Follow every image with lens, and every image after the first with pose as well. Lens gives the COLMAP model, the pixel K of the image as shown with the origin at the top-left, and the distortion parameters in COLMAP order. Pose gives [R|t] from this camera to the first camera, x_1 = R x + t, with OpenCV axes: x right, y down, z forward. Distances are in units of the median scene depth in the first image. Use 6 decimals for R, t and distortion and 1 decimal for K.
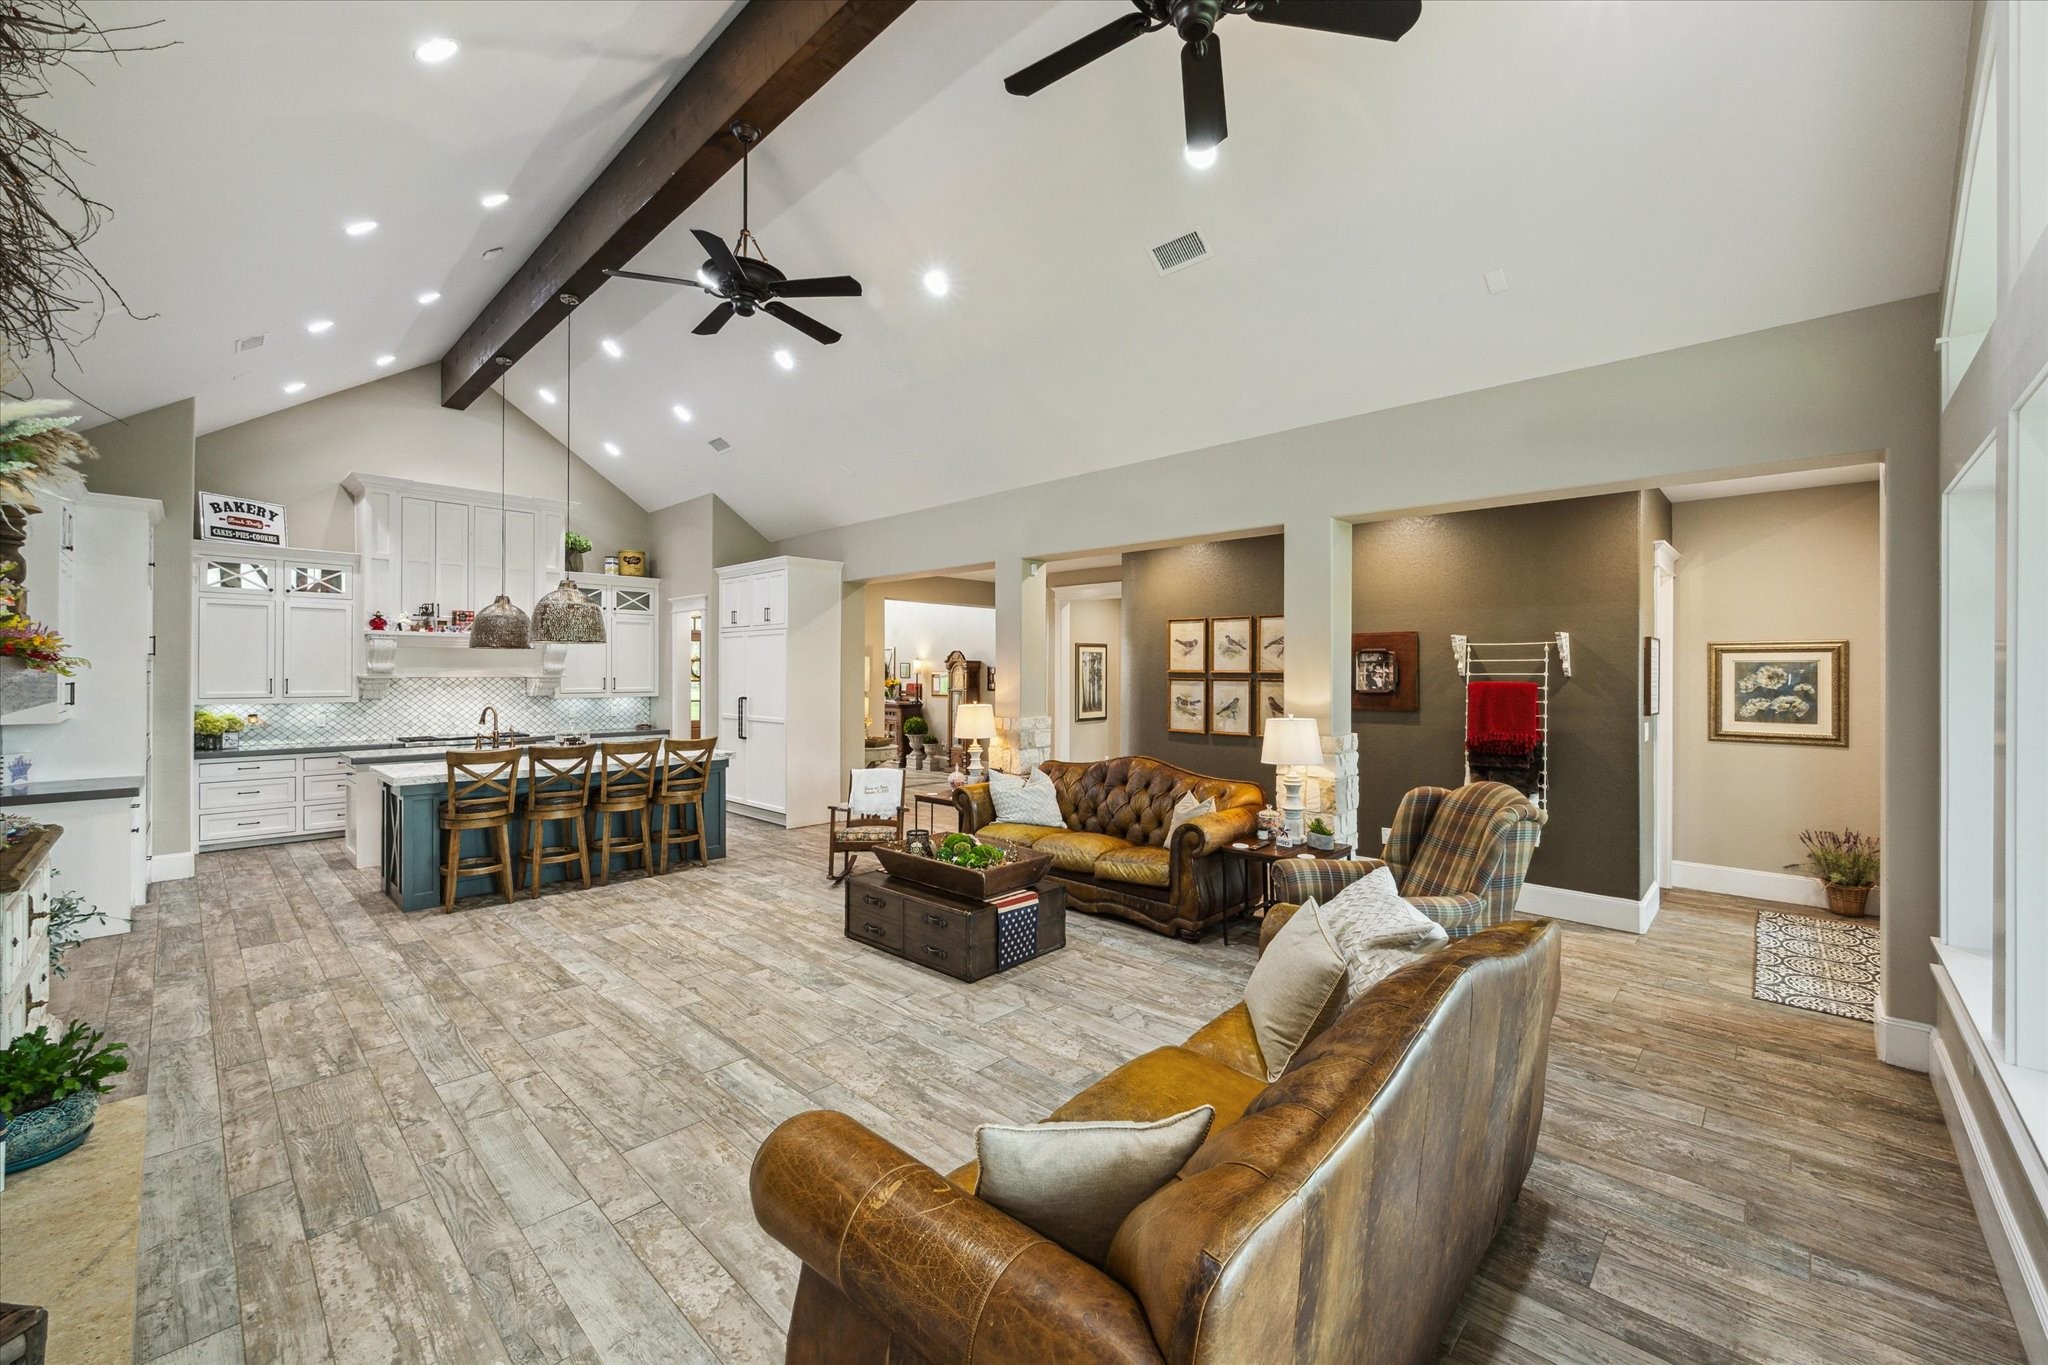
lens RADIAL K [[809.7, 0, 1019.5], [0, 809.7, 669.0], [0, 0, 1]] dist [-0.000751, 0.000051]
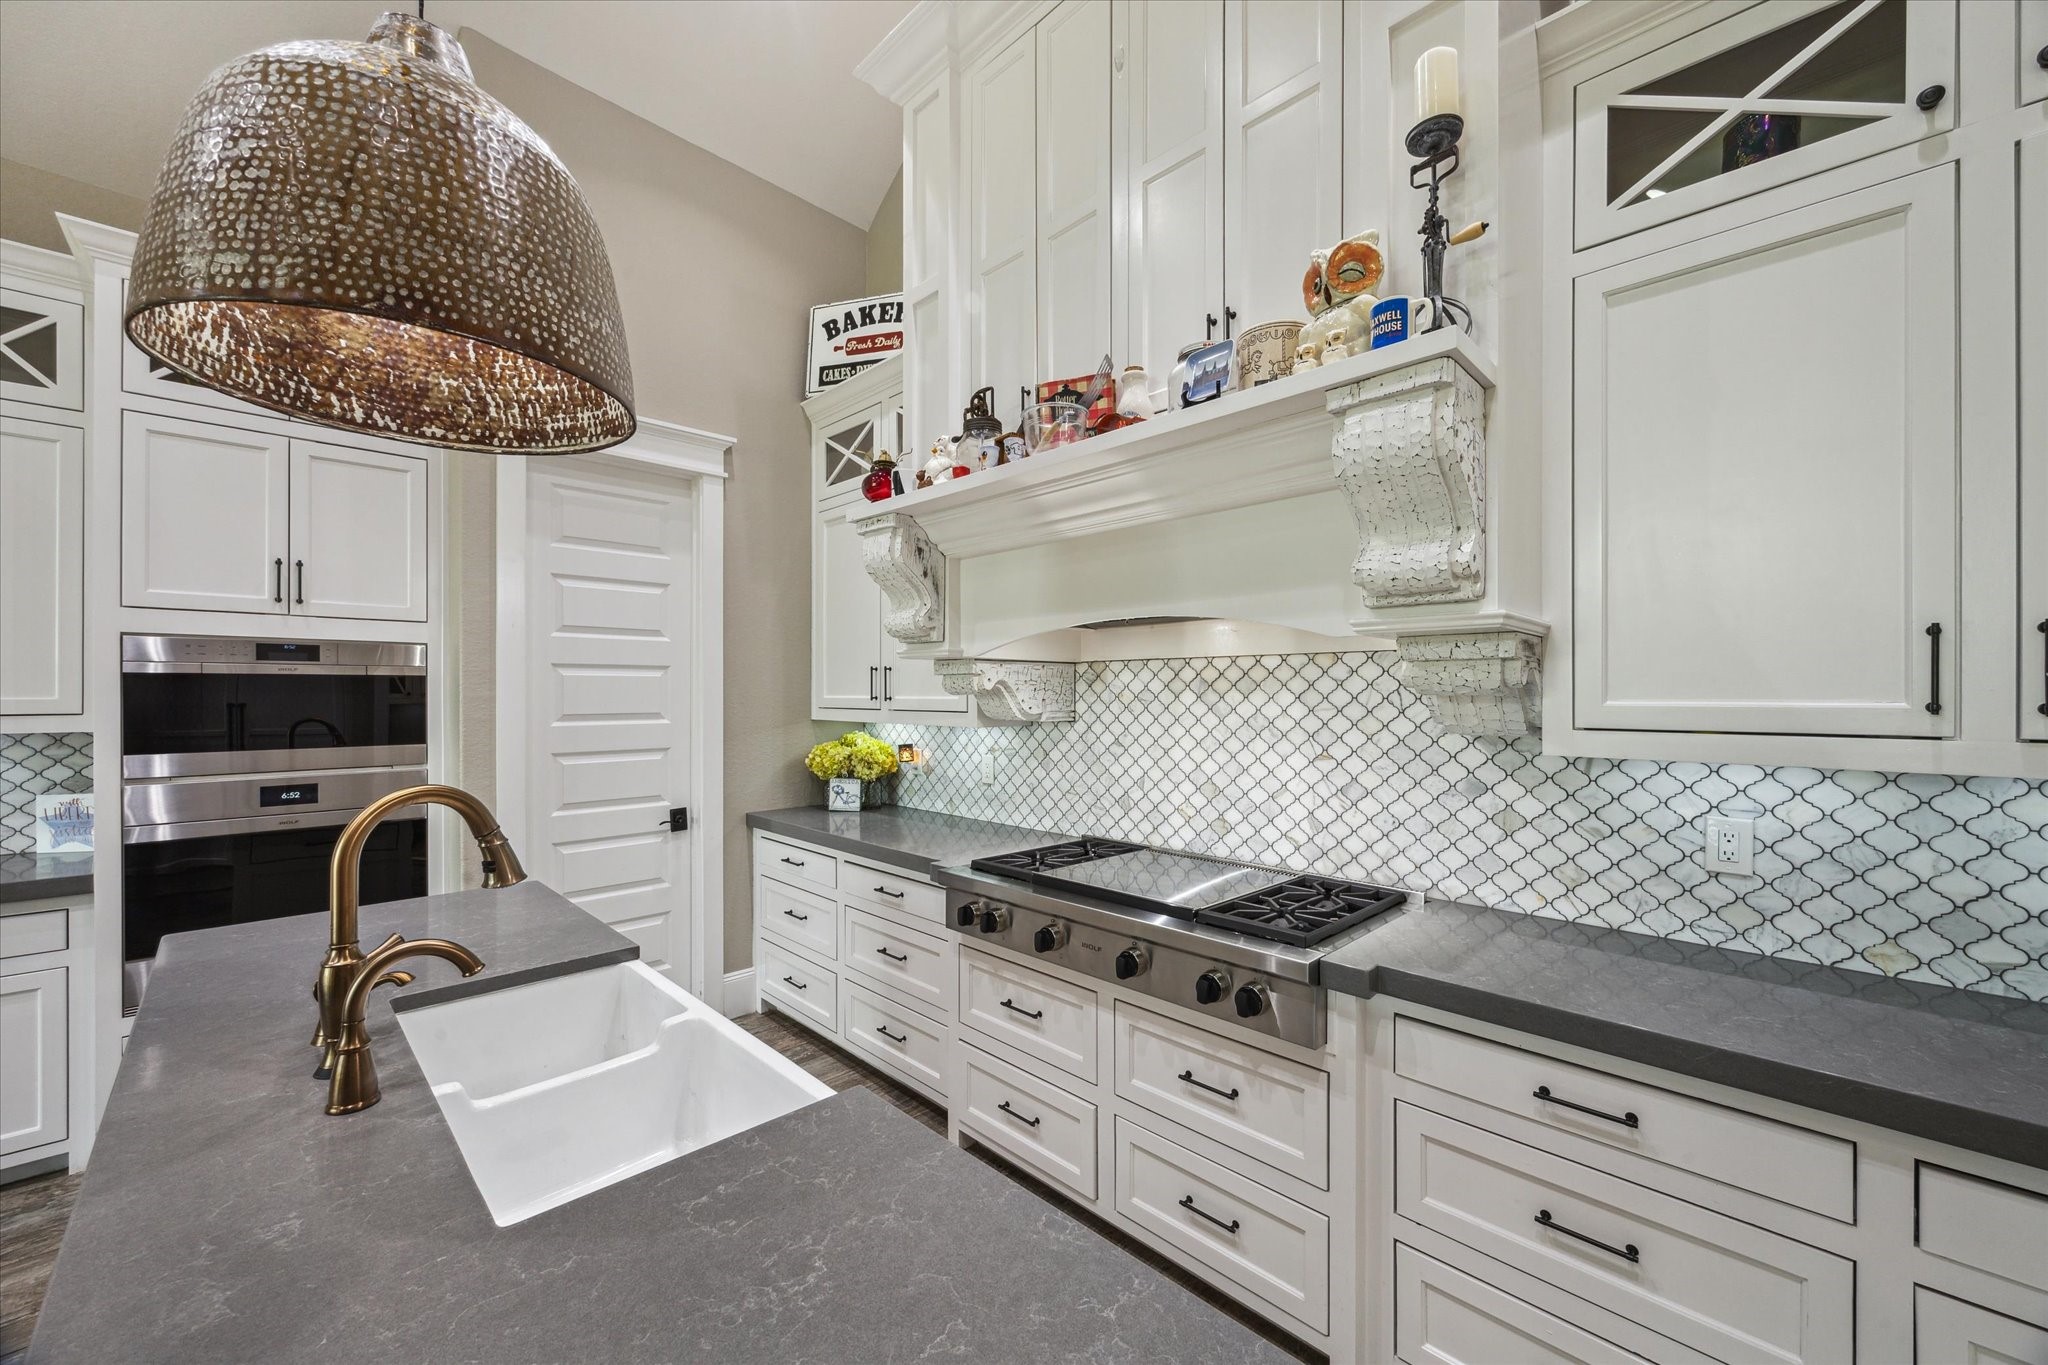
lens RADIAL K [[789.2, 0, 1022.1], [0, 789.2, 693.9], [0, 0, 1]] dist [-0.002158, -0.000052]
pose [[-0.018341, -0.001993, -0.999830, -0.489220], [0.002943, 0.999994, -0.002048, 0.027940], [0.999827, -0.002980, -0.018335, 1.091375]]
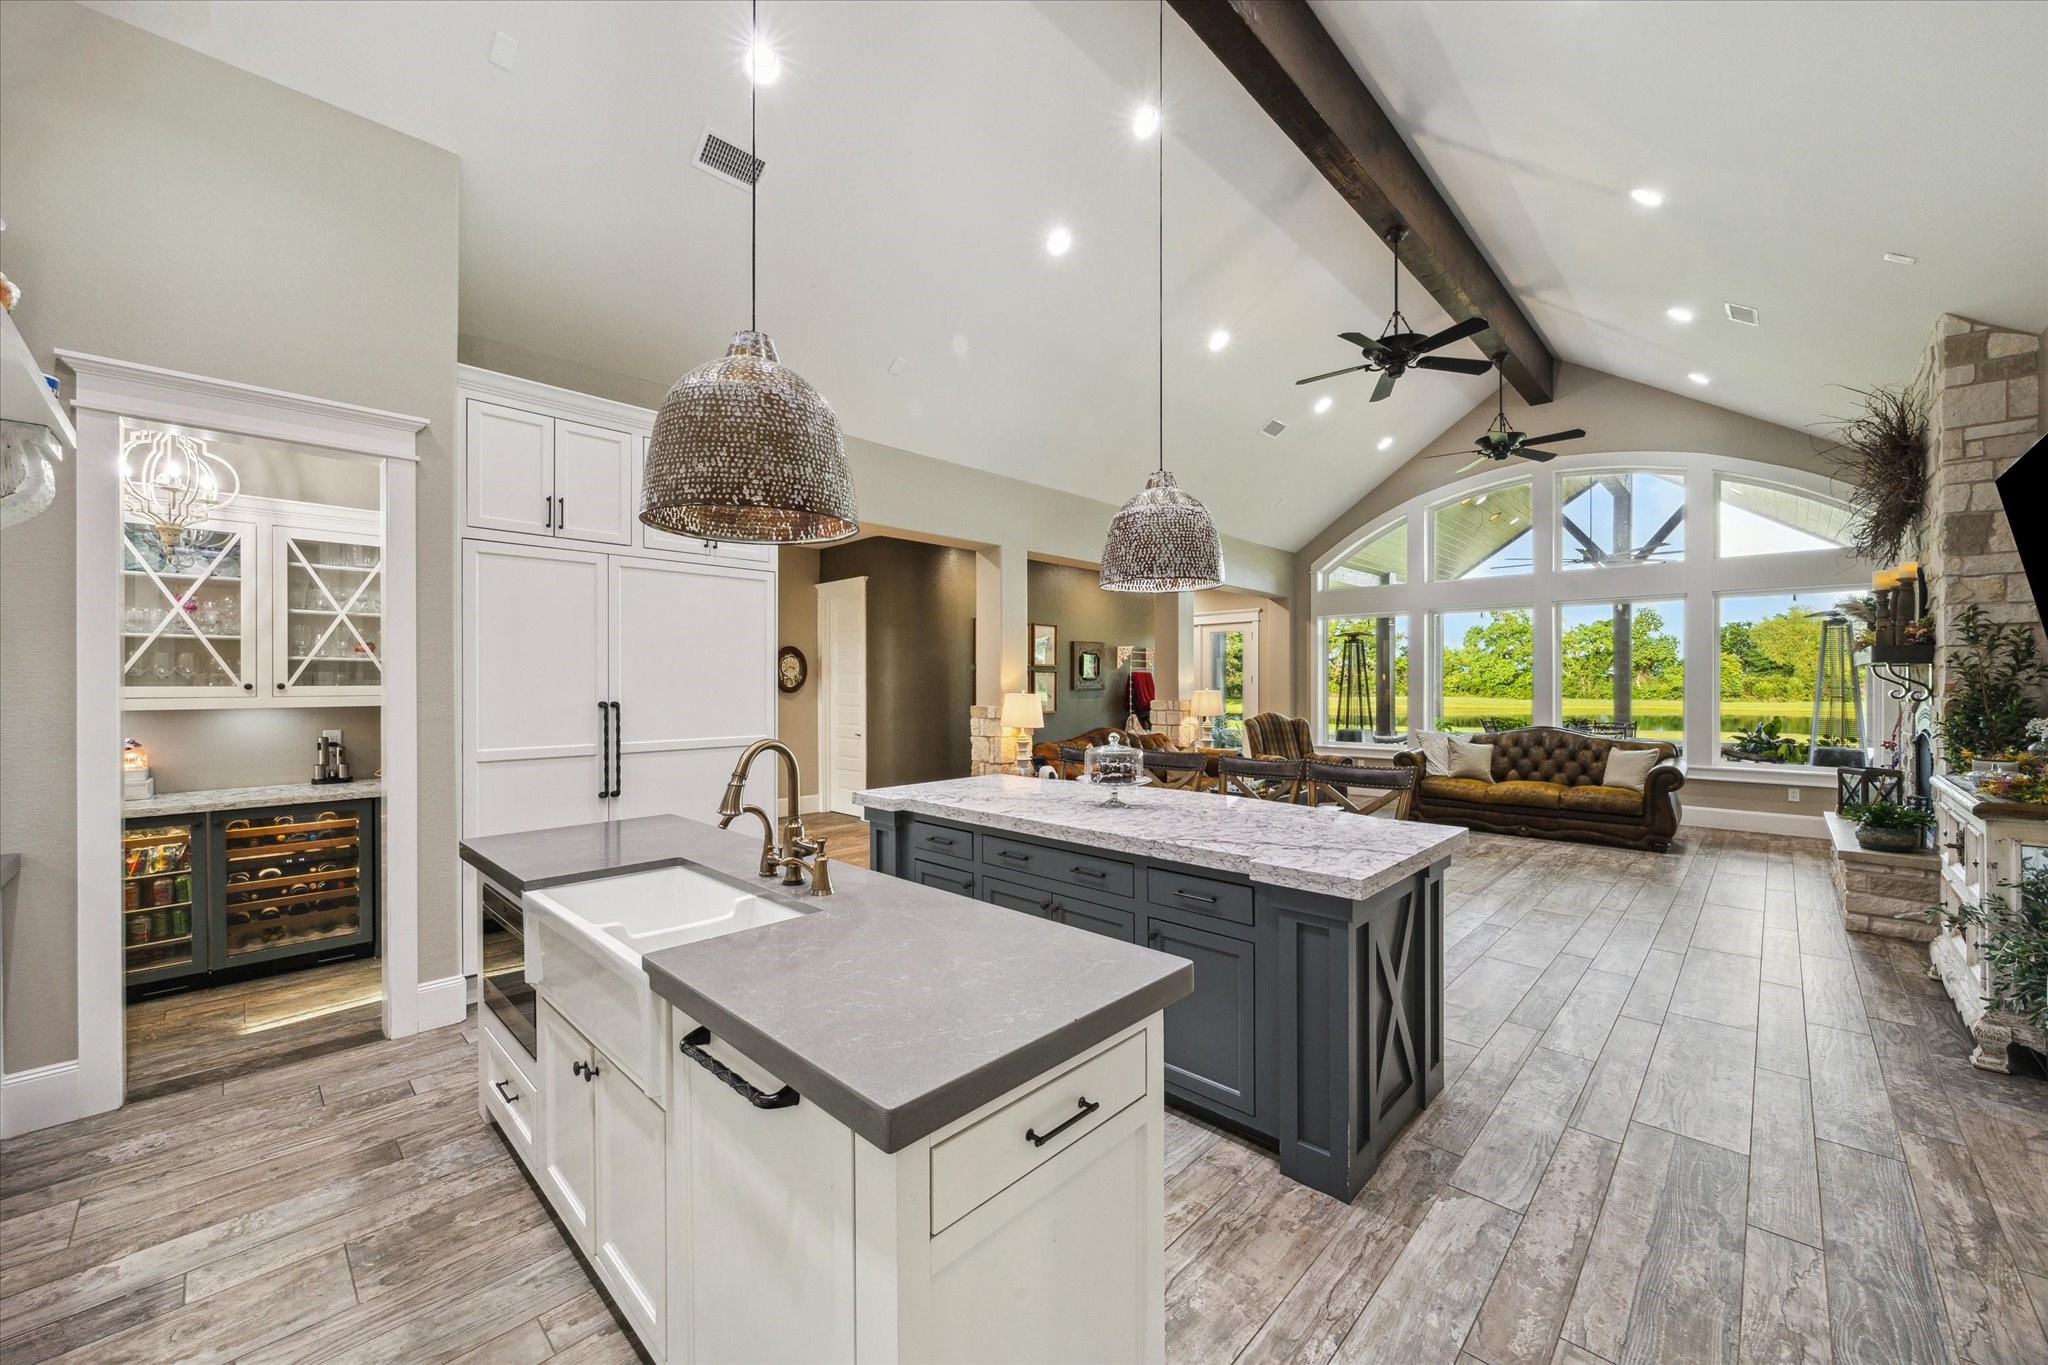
lens RADIAL K [[789.2, 0, 1022.1], [0, 789.2, 693.9], [0, 0, 1]] dist [-0.002158, -0.000052]
pose [[0.001415, -0.017848, 0.999840, -0.892503], [-0.003388, 0.999835, 0.017853, 0.025456], [-0.999993, -0.003412, 0.001355, 0.894611]]
